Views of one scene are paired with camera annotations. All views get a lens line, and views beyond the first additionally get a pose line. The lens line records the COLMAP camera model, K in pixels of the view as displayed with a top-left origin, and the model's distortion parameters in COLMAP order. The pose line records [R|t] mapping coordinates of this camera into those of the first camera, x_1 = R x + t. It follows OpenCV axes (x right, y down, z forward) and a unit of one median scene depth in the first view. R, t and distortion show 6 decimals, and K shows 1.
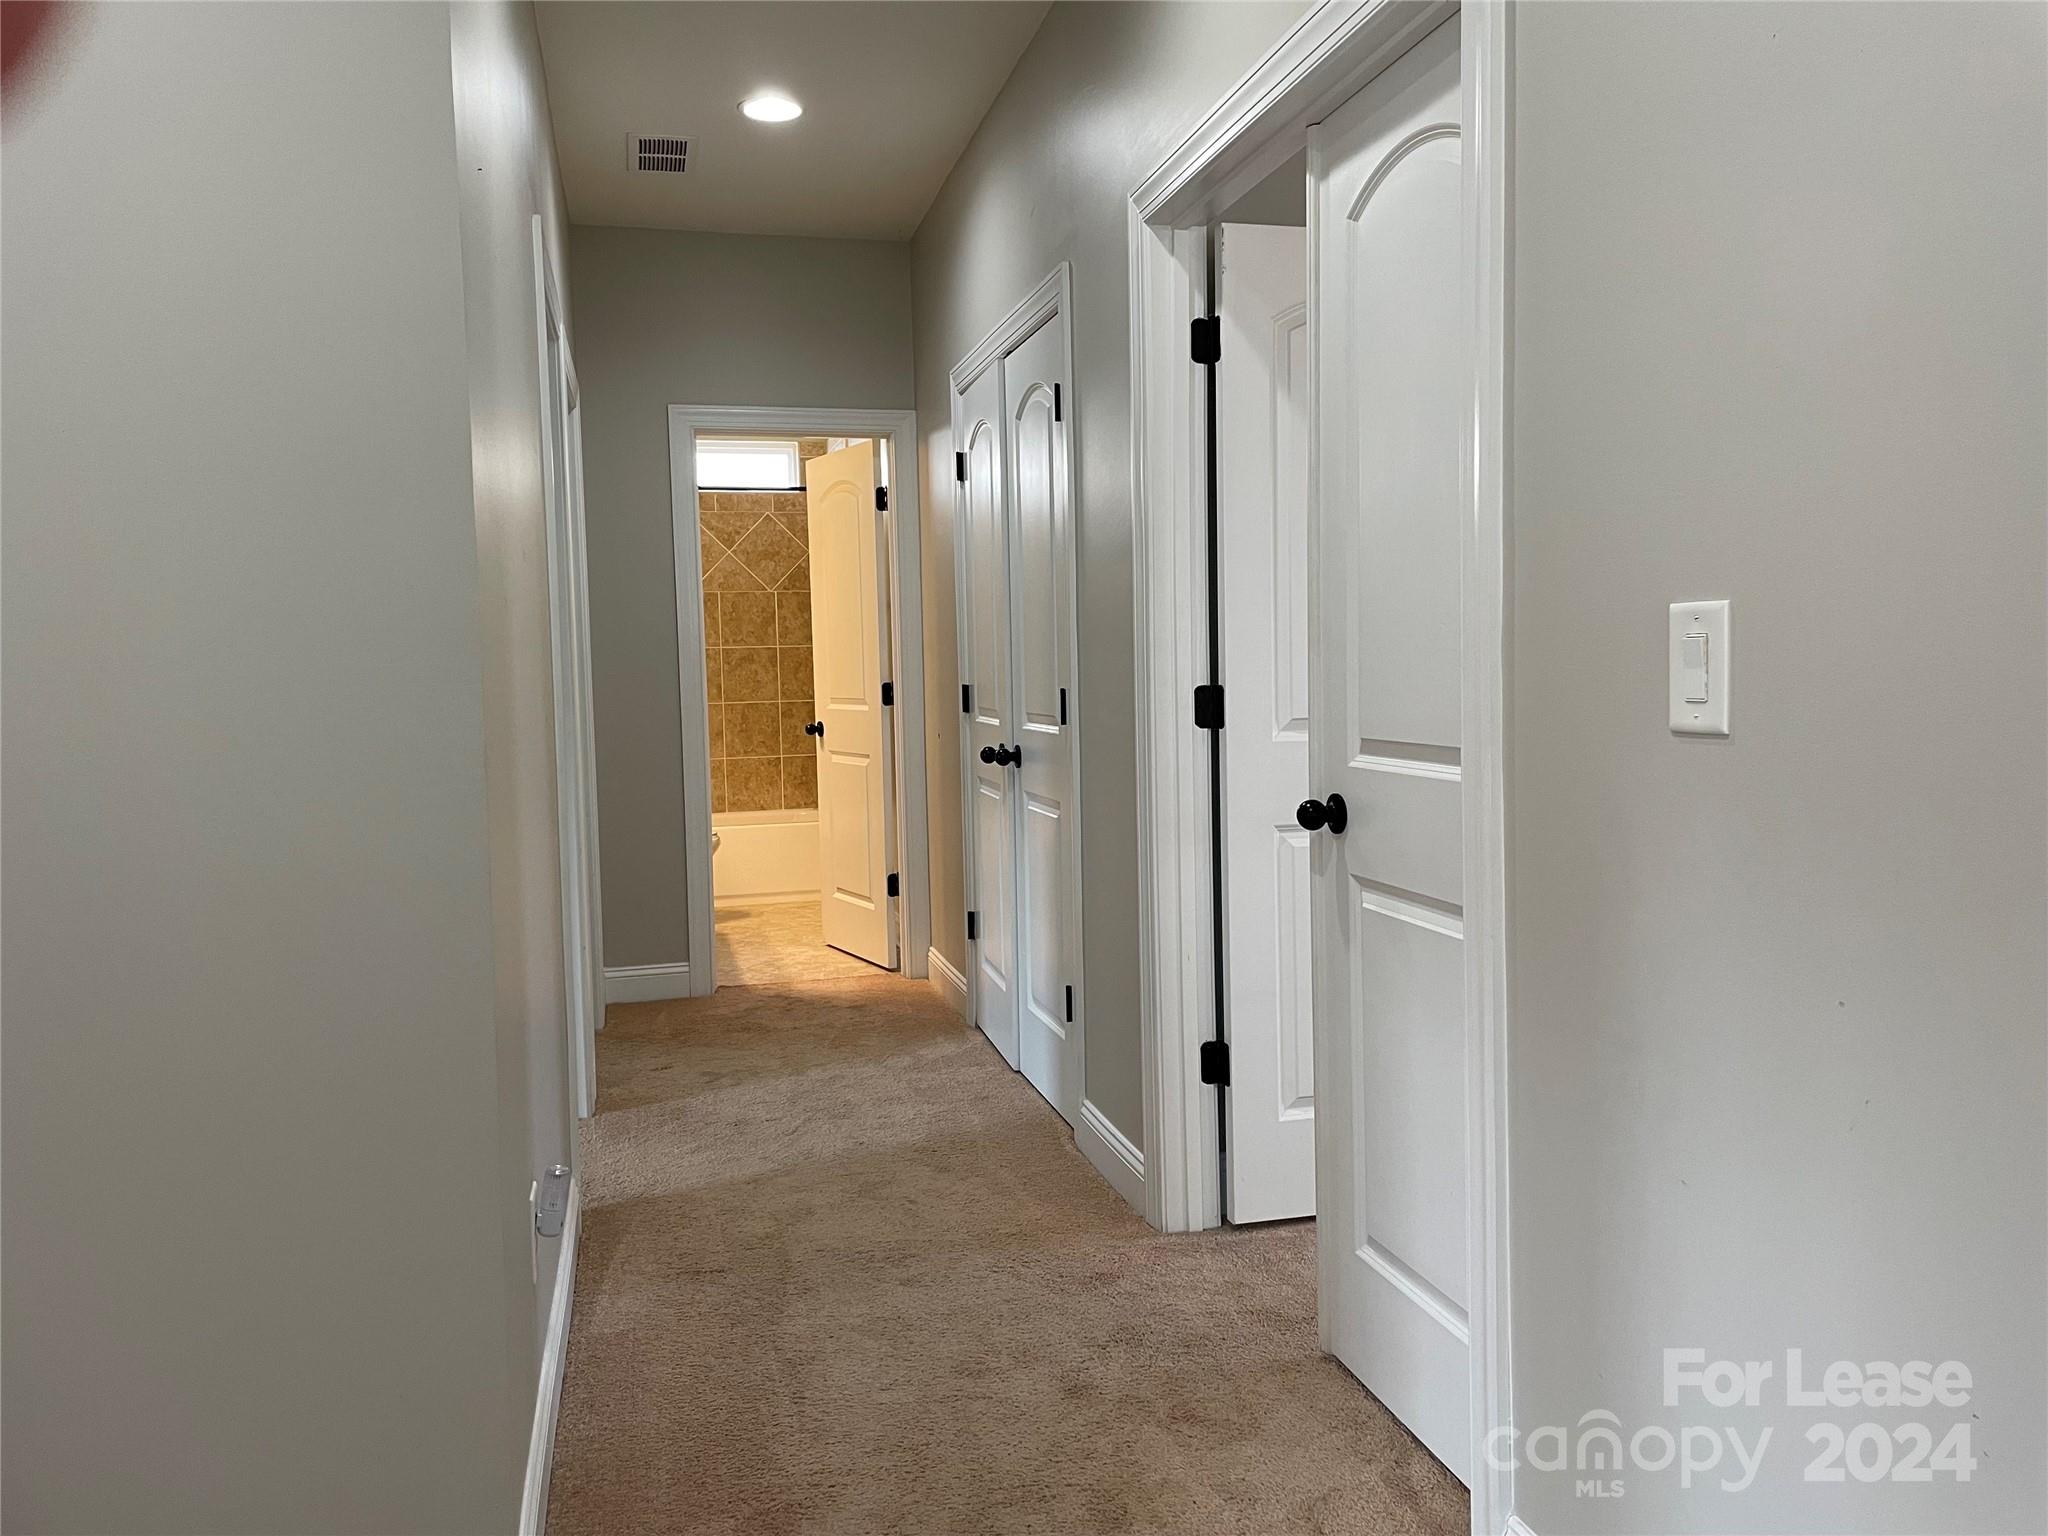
lens RADIAL K [[1541.6, 0, 1033.7], [0, 1541.6, 765.5], [0, 0, 1]] dist [0.045035, -0.040870]
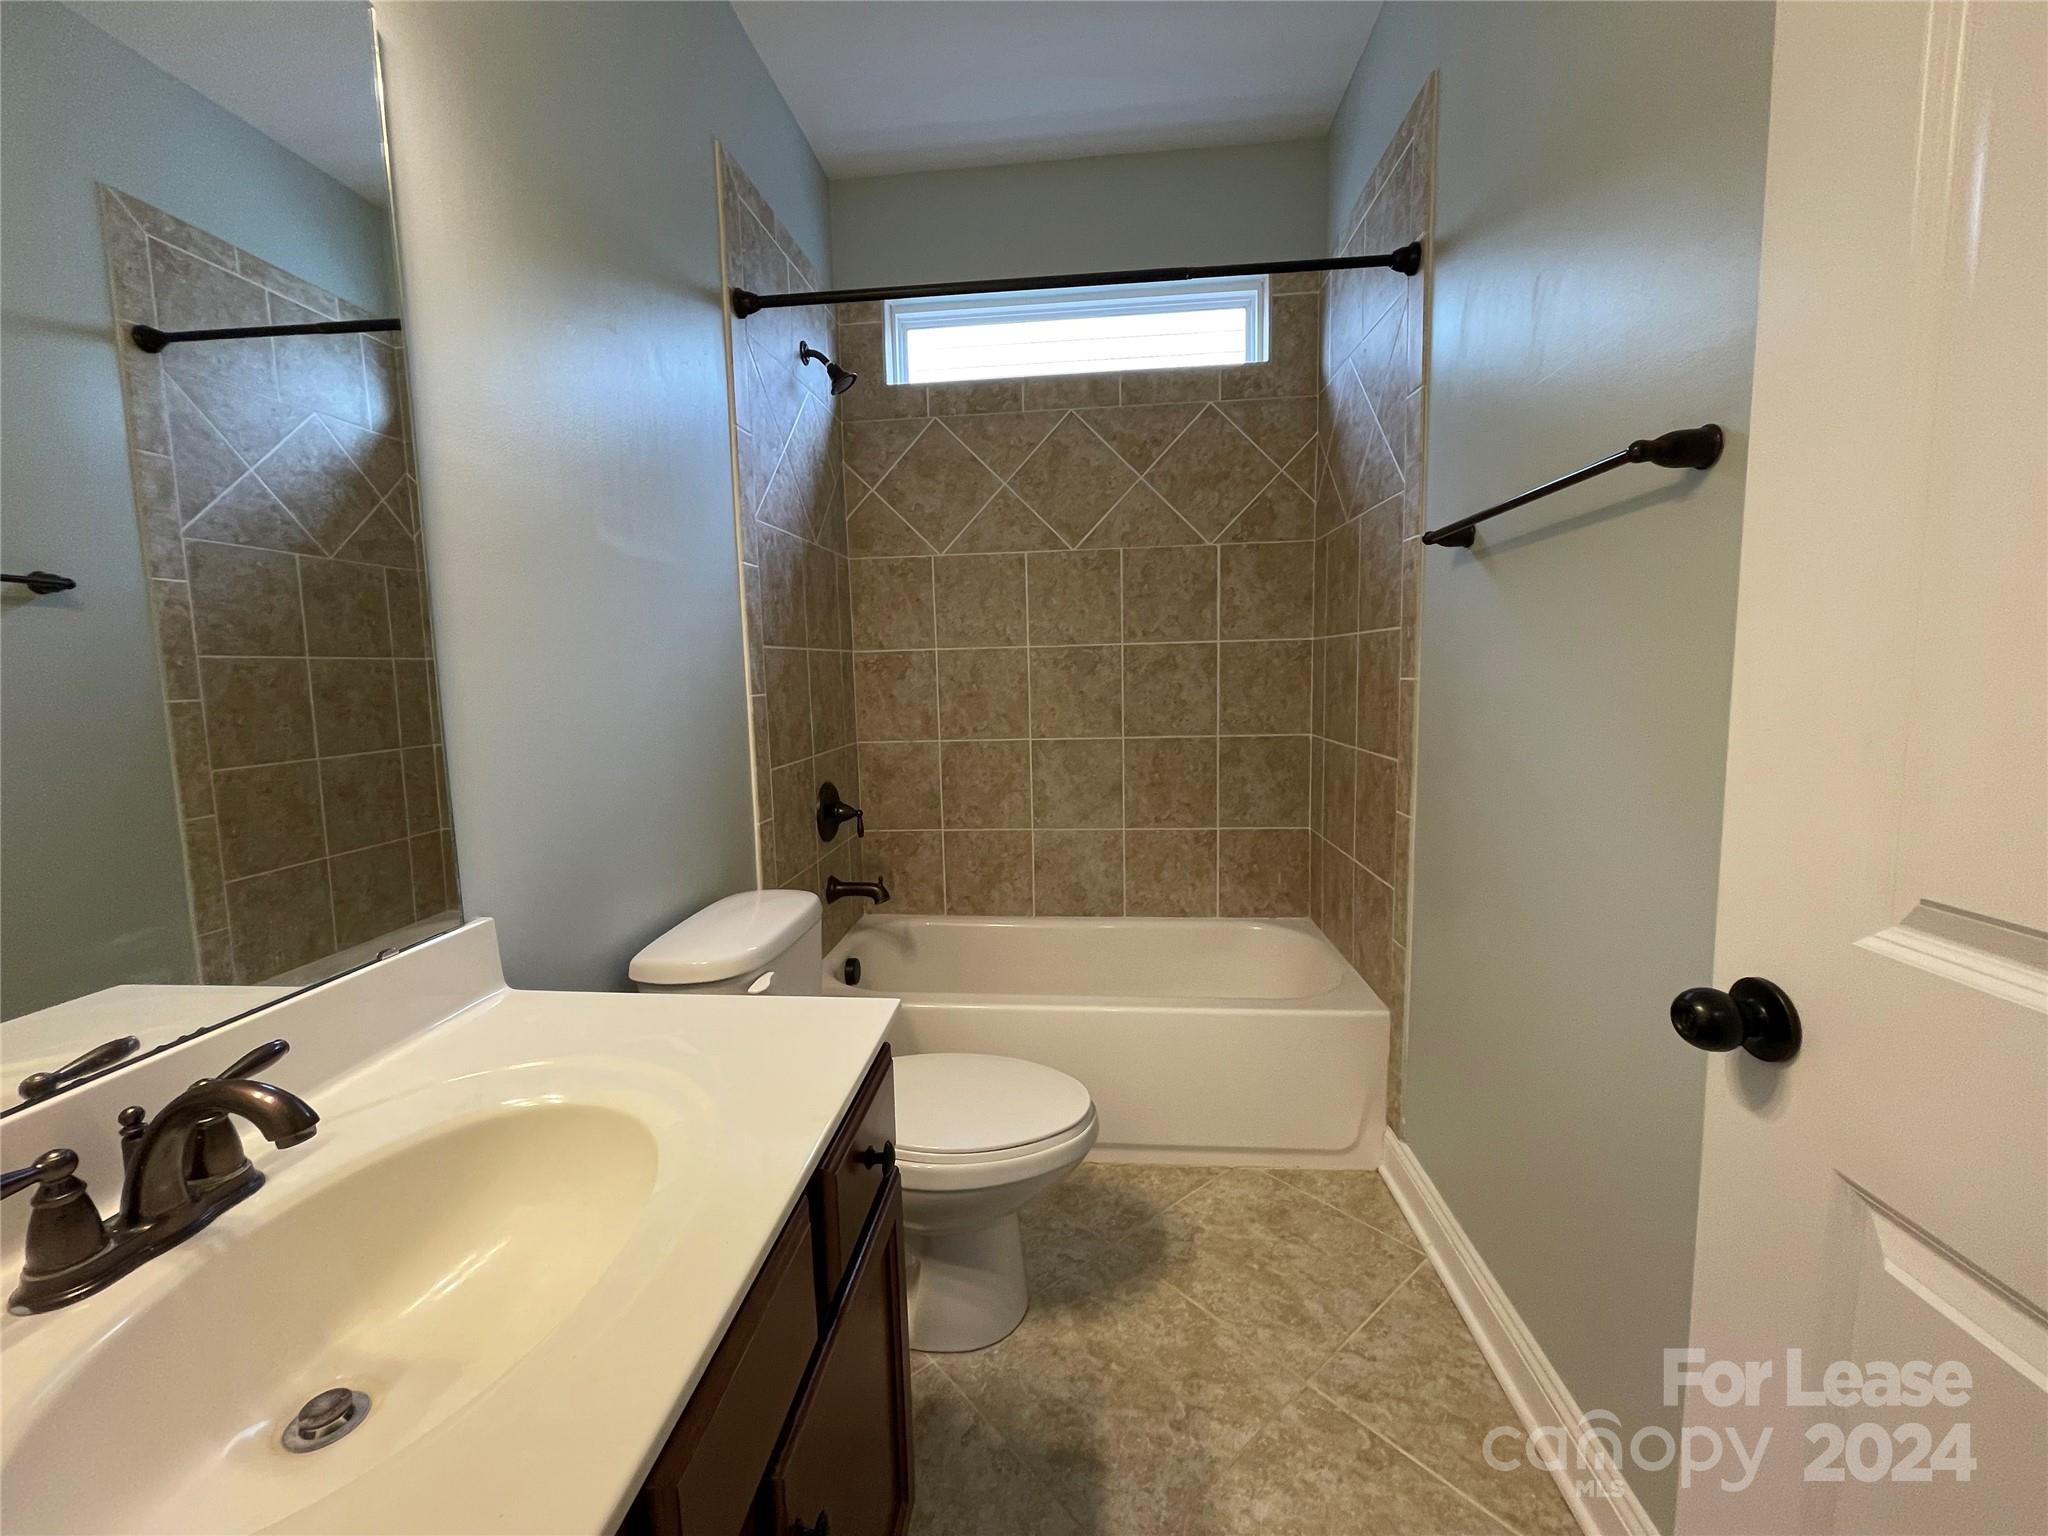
lens RADIAL K [[819.0, 0, 1025.2], [0, 819.0, 760.0], [0, 0, 1]] dist [-0.003287, -0.000778]
pose [[0.947549, 0.035856, -0.317594, -0.135793], [-0.022035, 0.998652, 0.047002, -0.045666], [0.318851, -0.037539, 0.947061, 0.686030]]
